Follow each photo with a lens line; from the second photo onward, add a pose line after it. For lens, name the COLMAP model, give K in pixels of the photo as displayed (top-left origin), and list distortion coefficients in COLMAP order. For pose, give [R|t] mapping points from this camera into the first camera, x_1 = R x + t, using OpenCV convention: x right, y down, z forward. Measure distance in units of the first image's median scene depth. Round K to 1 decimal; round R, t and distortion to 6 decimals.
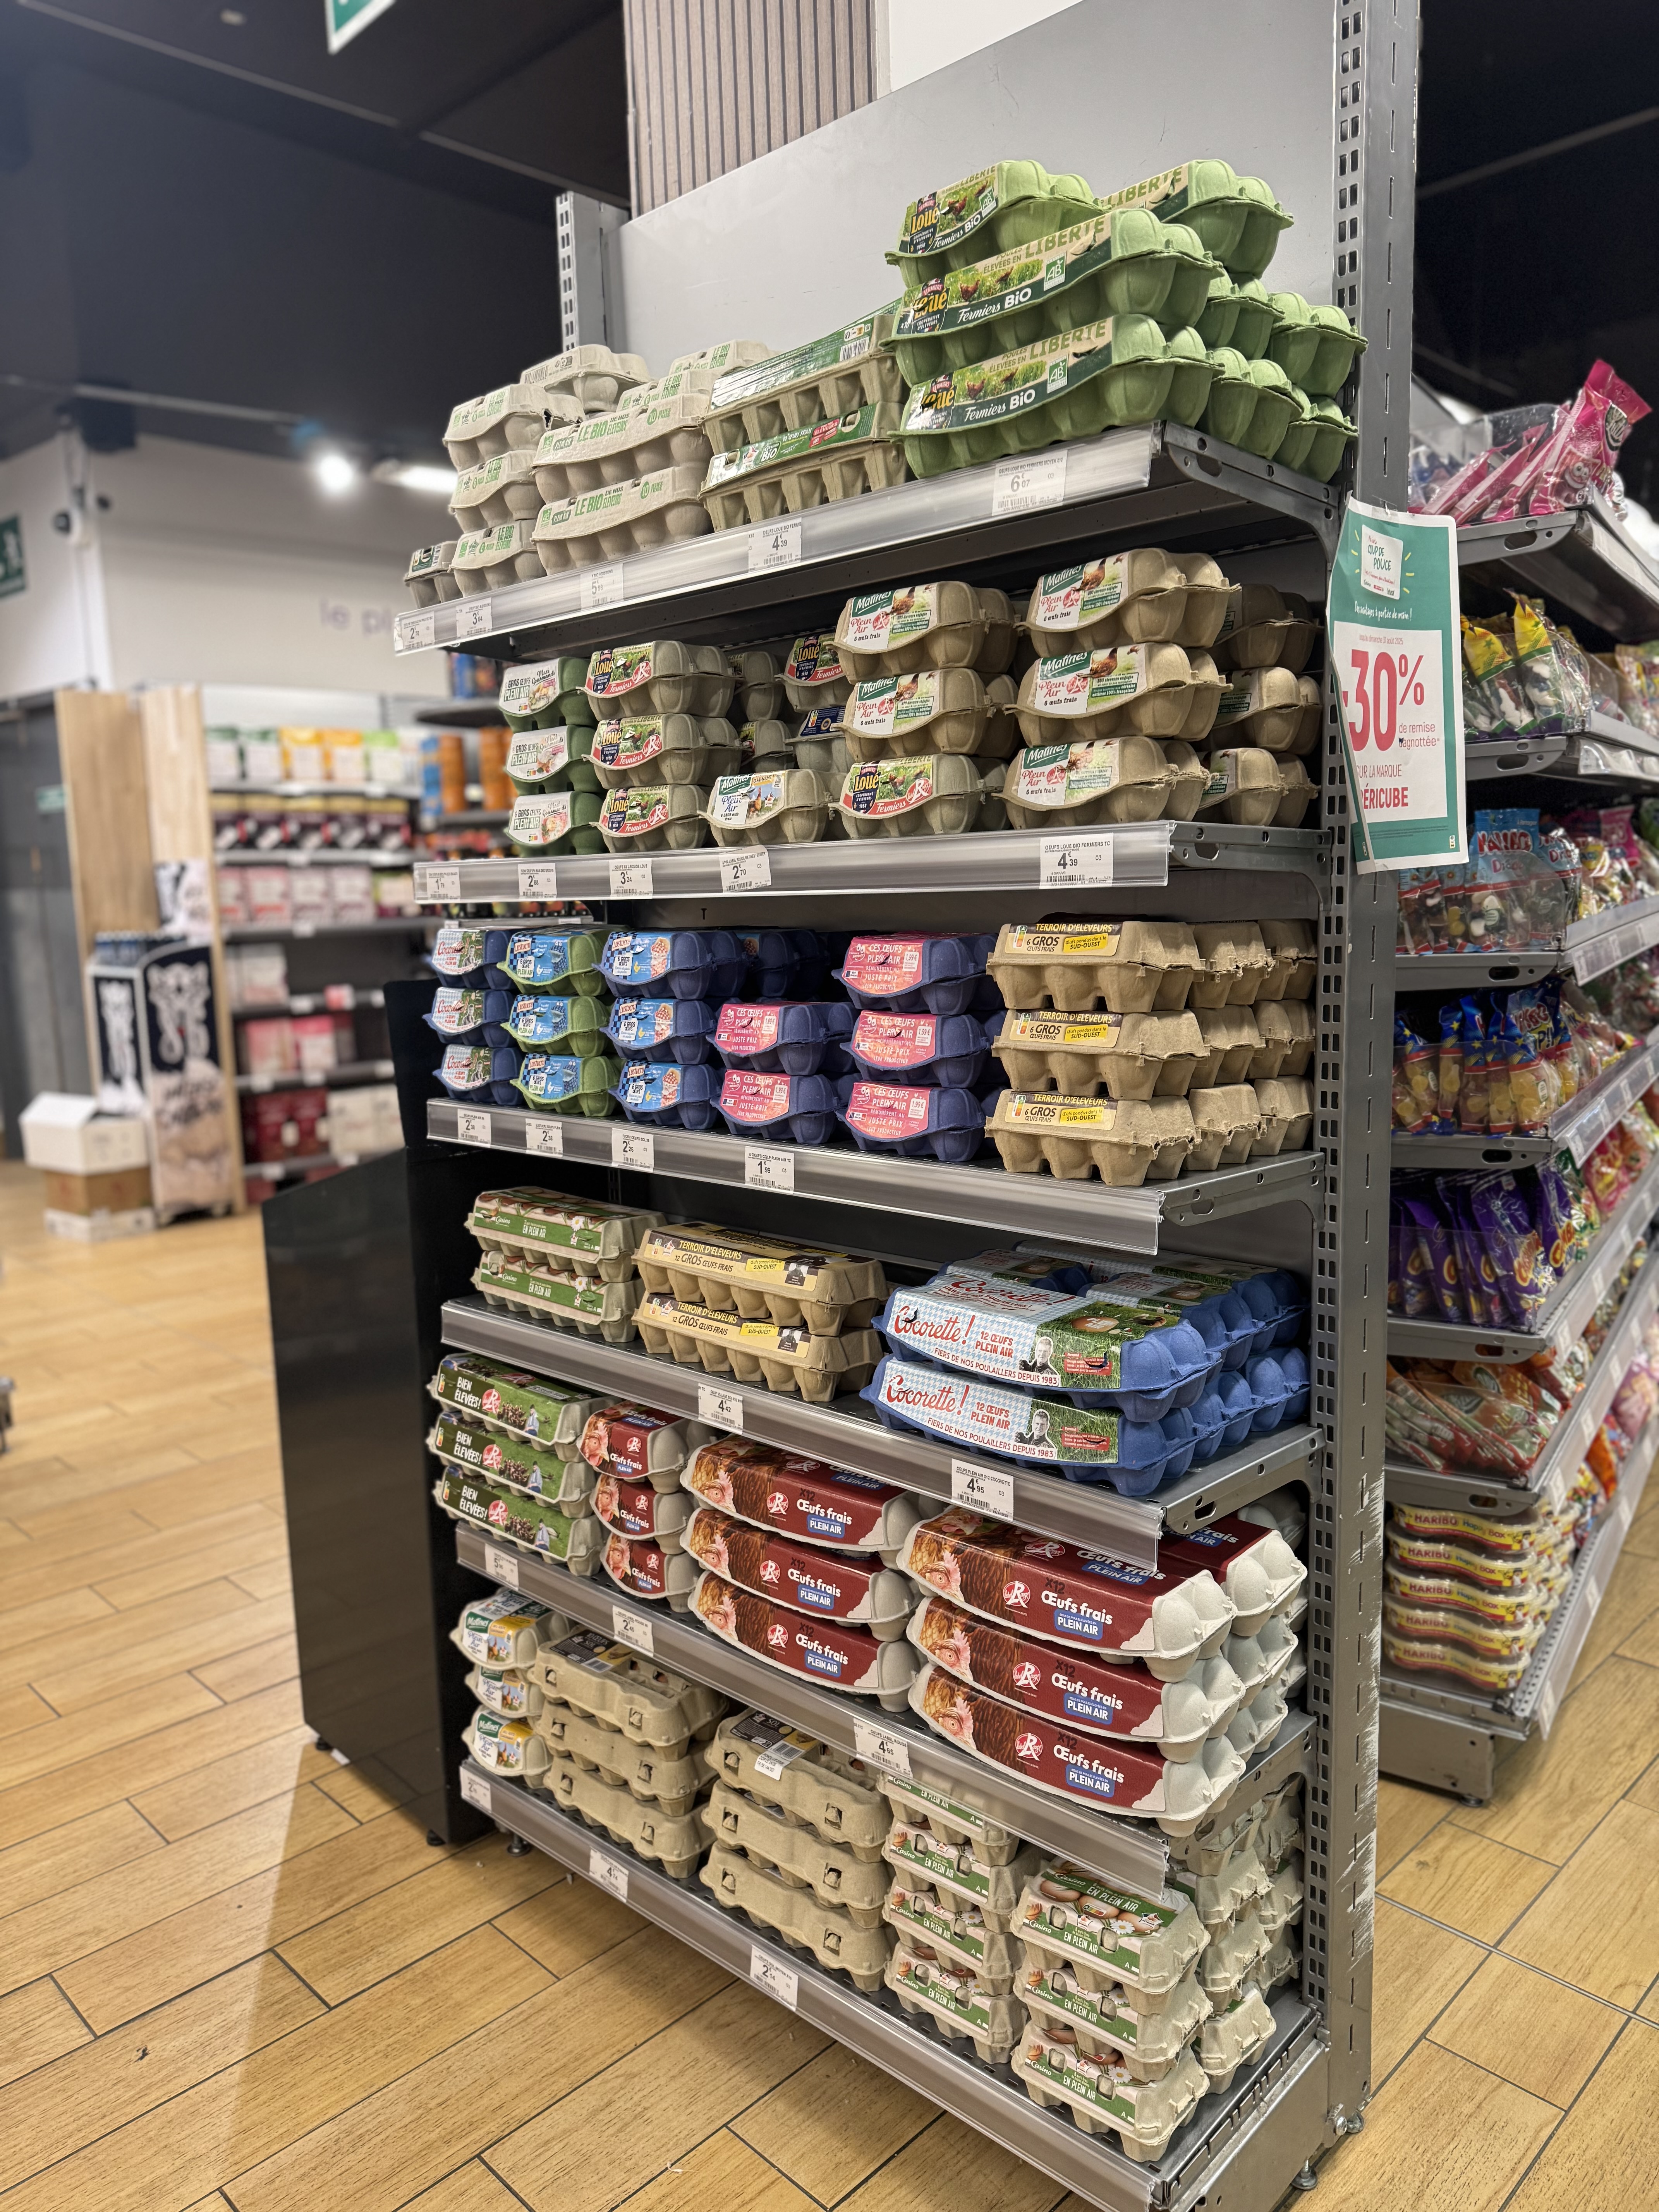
lens RADIAL K [[1566.1, 0, 830.5], [0, 1566.1, 1110.9], [0, 0, 1]] dist [0.004650, -0.009604]
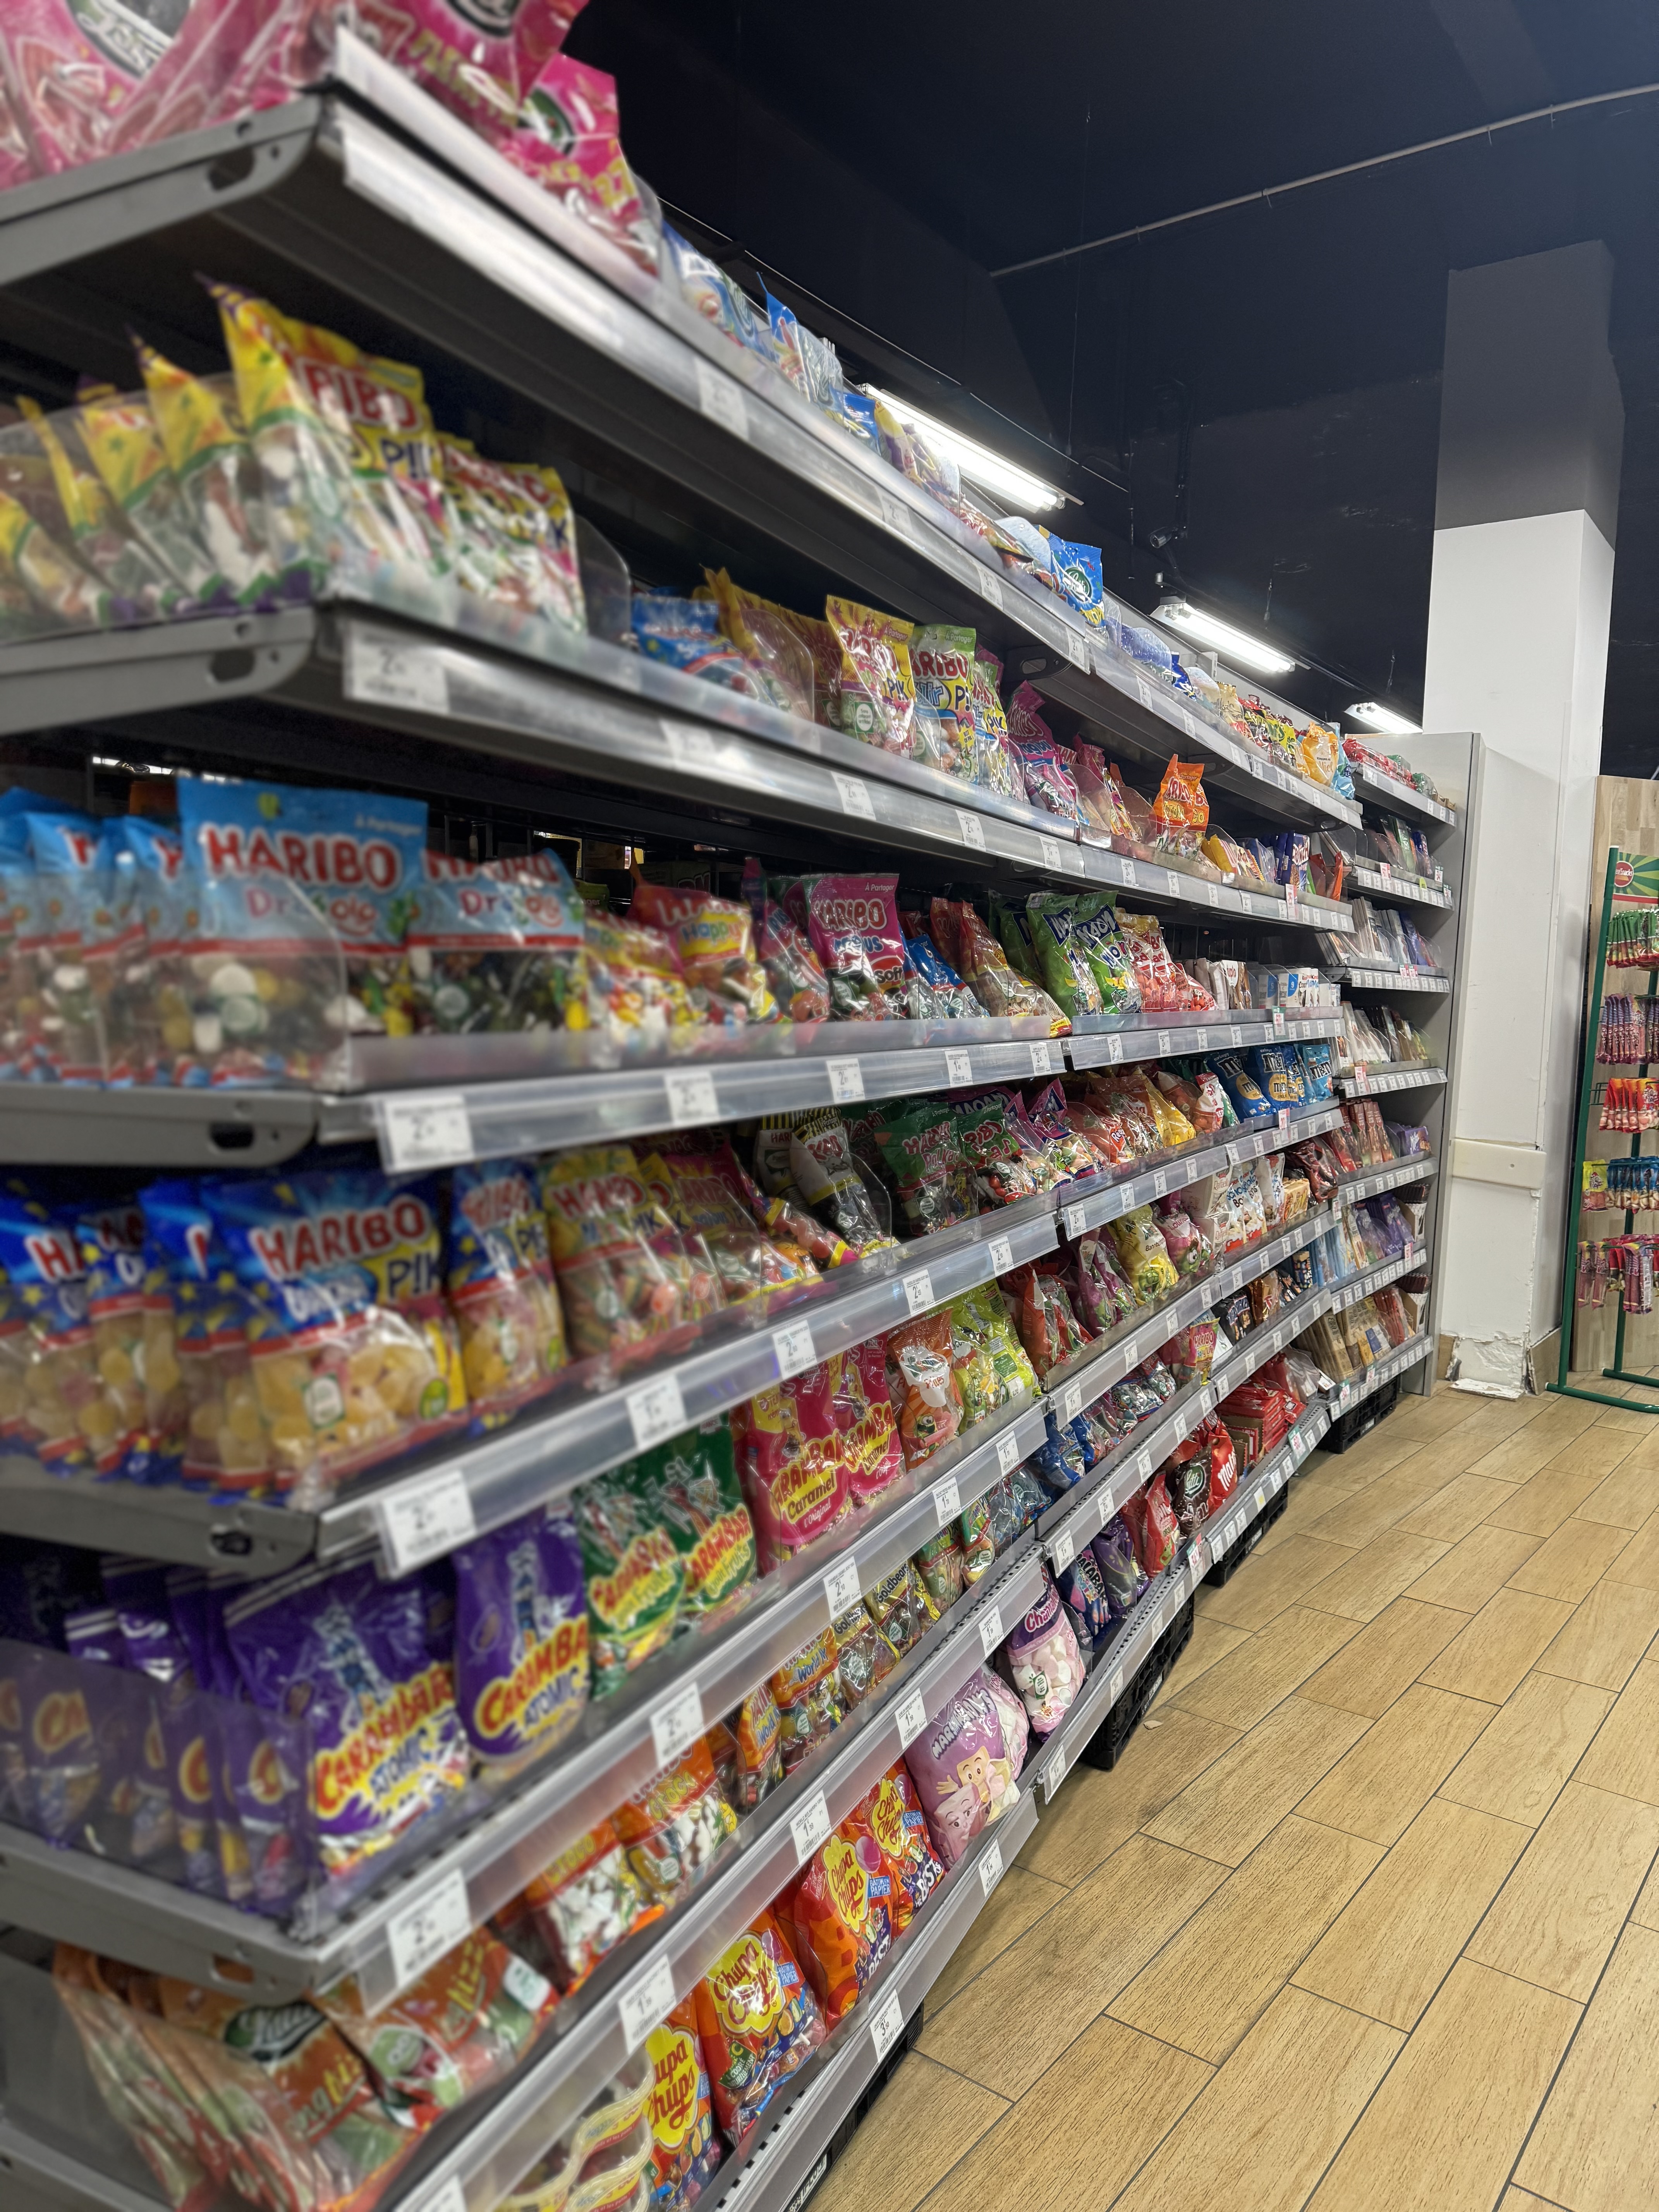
lens RADIAL K [[1566.1, 0, 829.4], [0, 1566.1, 1104.4], [0, 0, 1]] dist [0.004650, -0.009604]
pose [[0.987552, 0.043906, 0.151039, 0.526774], [-0.032385, 0.996434, -0.077909, -0.067278], [-0.153921, 0.072048, 0.985453, 0.529172]]
